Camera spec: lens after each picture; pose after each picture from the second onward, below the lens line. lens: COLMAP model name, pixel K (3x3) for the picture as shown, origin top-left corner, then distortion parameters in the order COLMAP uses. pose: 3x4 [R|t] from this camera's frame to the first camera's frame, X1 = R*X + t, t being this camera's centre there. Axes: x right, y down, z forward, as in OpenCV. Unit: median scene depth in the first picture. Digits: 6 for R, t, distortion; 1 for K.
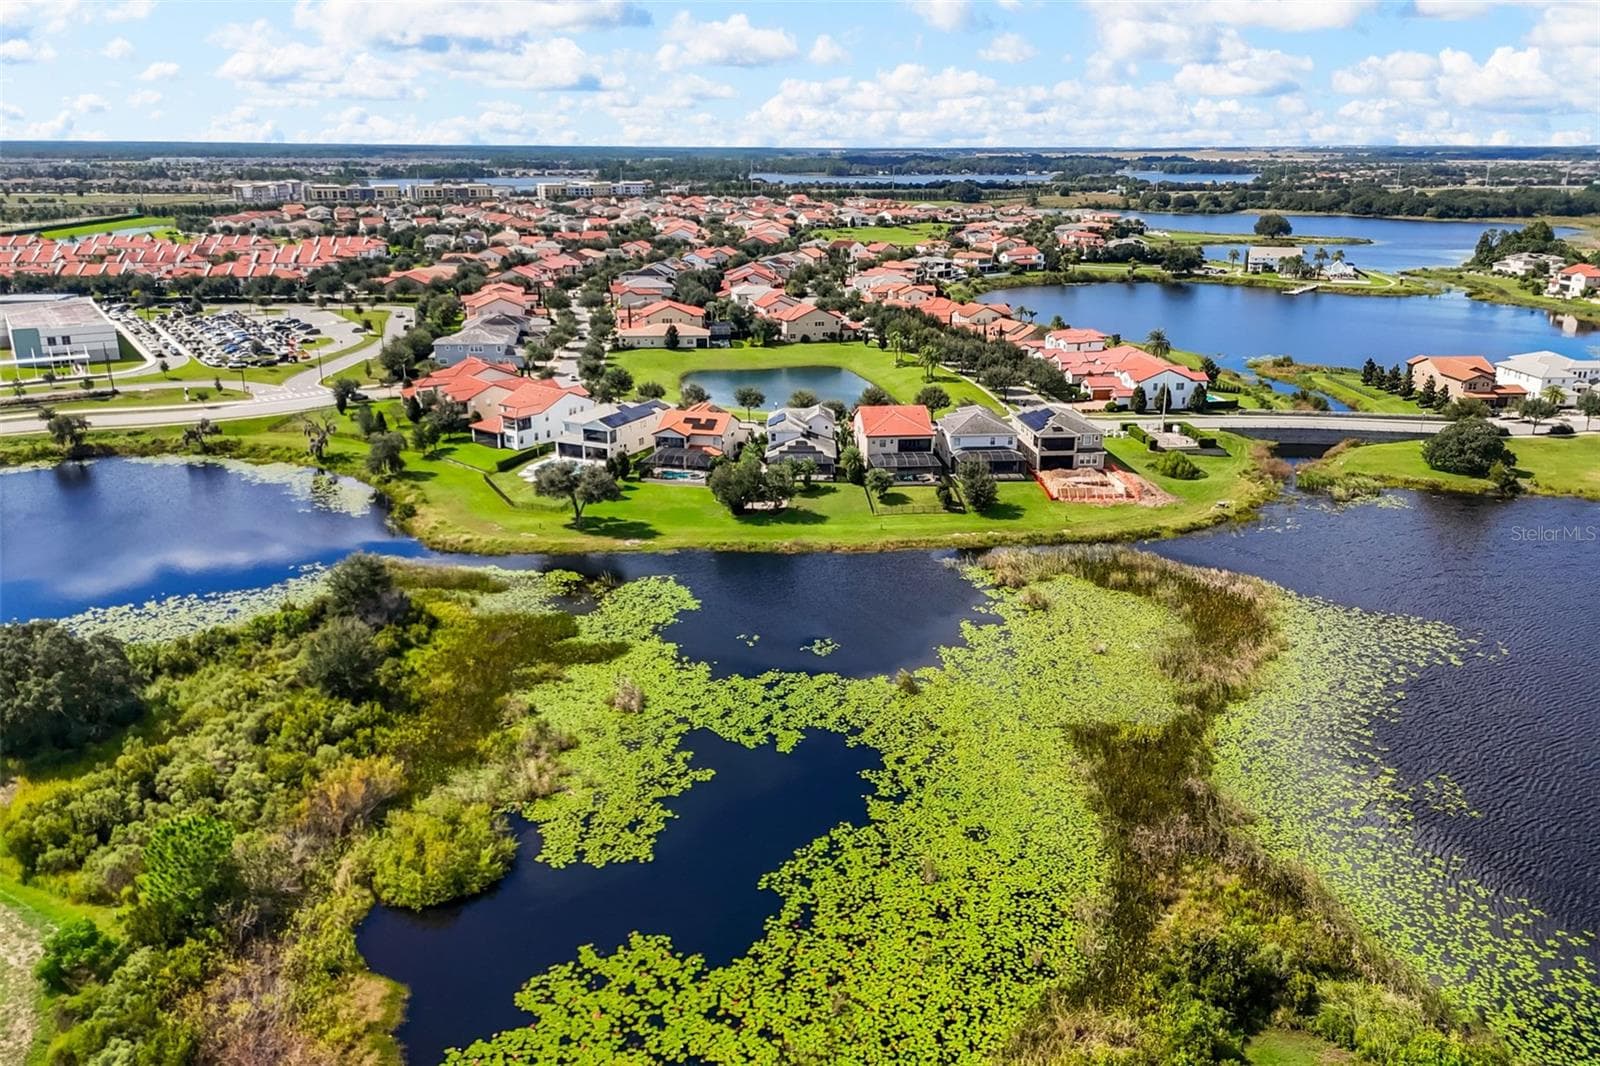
lens RADIAL K [[1552.5, 0, 794.8], [0, 1552.5, 504.6], [0, 0, 1]] dist [0.118090, -0.220707]
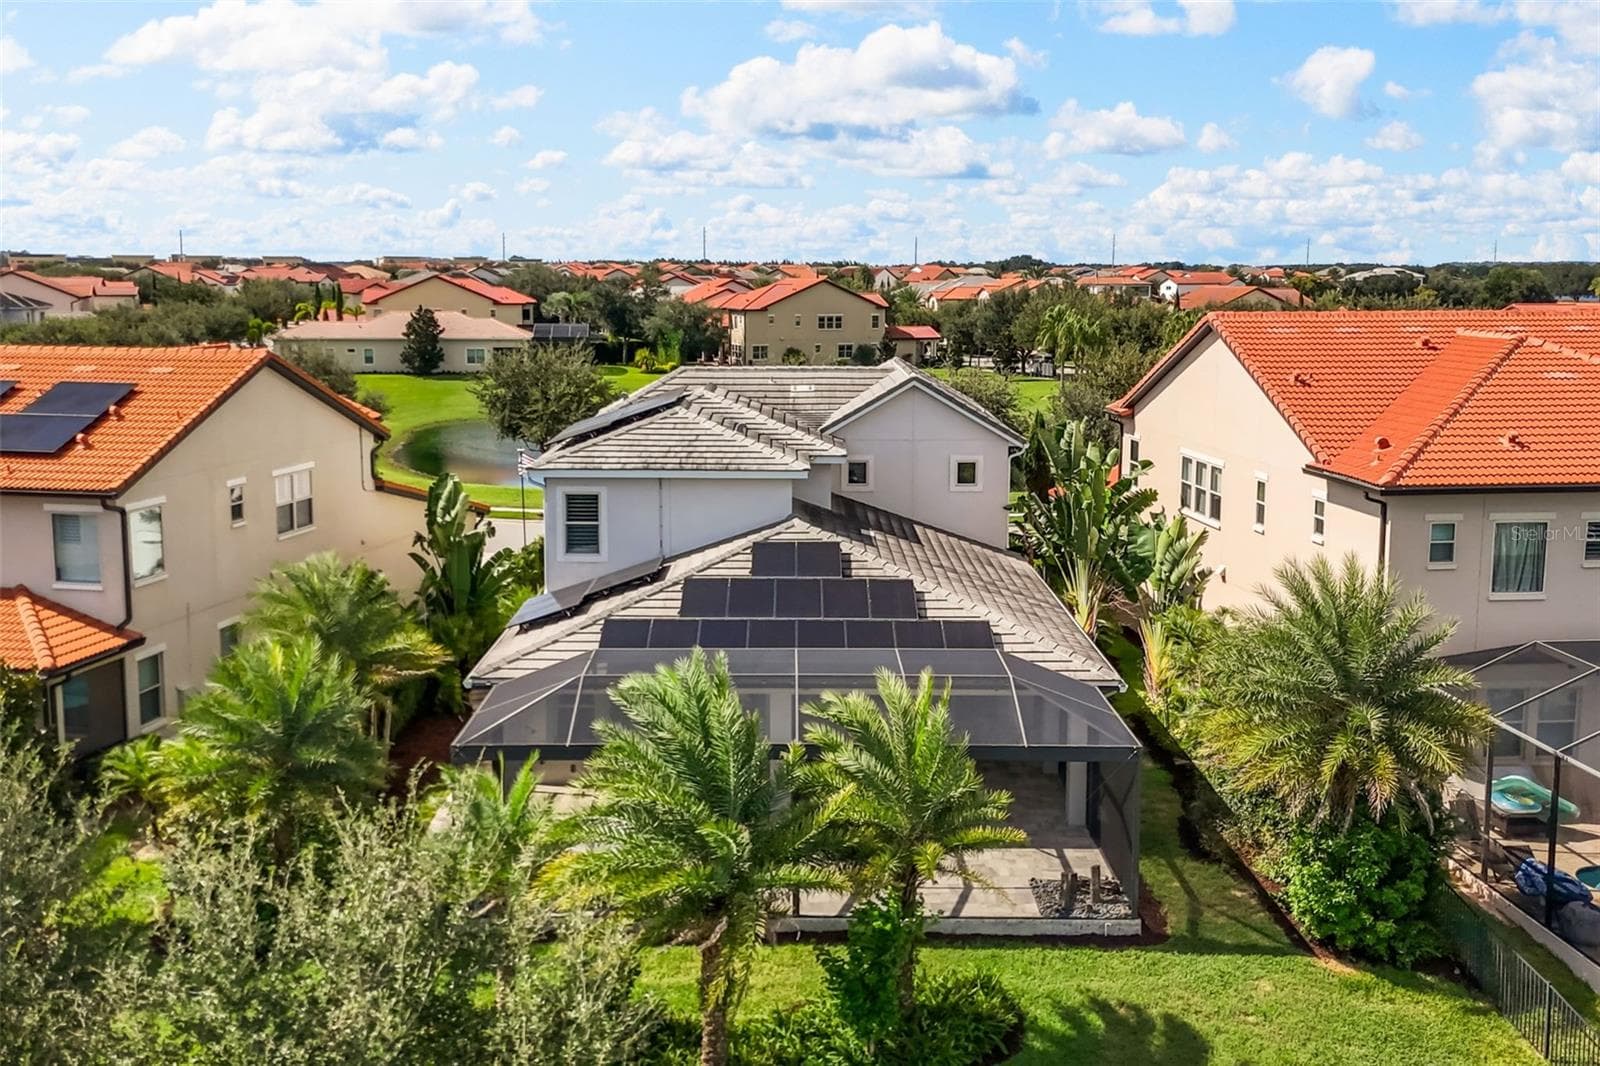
lens RADIAL K [[1552.5, 0, 794.8], [0, 1552.5, 504.6], [0, 0, 1]] dist [0.118090, -0.220707]
pose [[0.999884, -0.005339, 0.014269, 0.001530], [0.007246, 0.990528, -0.137121, -0.020224], [-0.013402, 0.137208, 0.990452, 0.643378]]
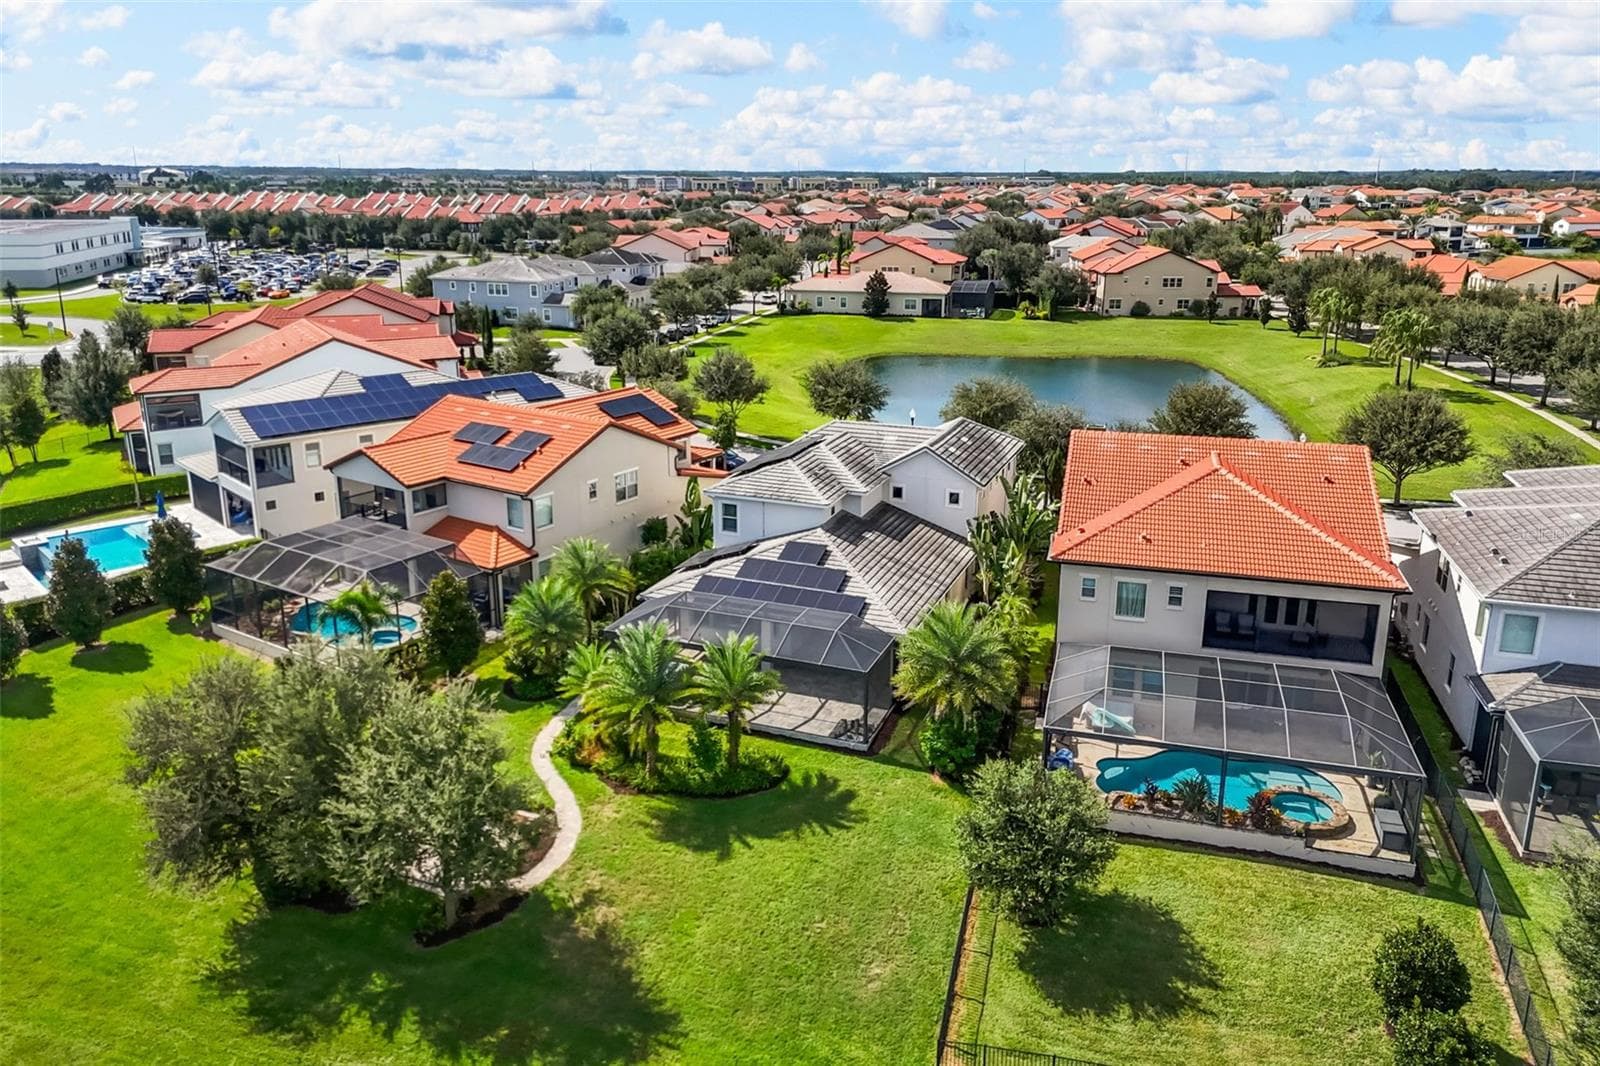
lens RADIAL K [[1197.6, 0, 804.1], [0, 1197.6, 508.9], [0, 0, 1]] dist [0.091008, -0.080331]
pose [[0.929929, 0.096630, -0.354815, 0.053074], [-0.097883, 0.995093, 0.014463, -0.036481], [0.354472, 0.021281, 0.934825, 0.597809]]
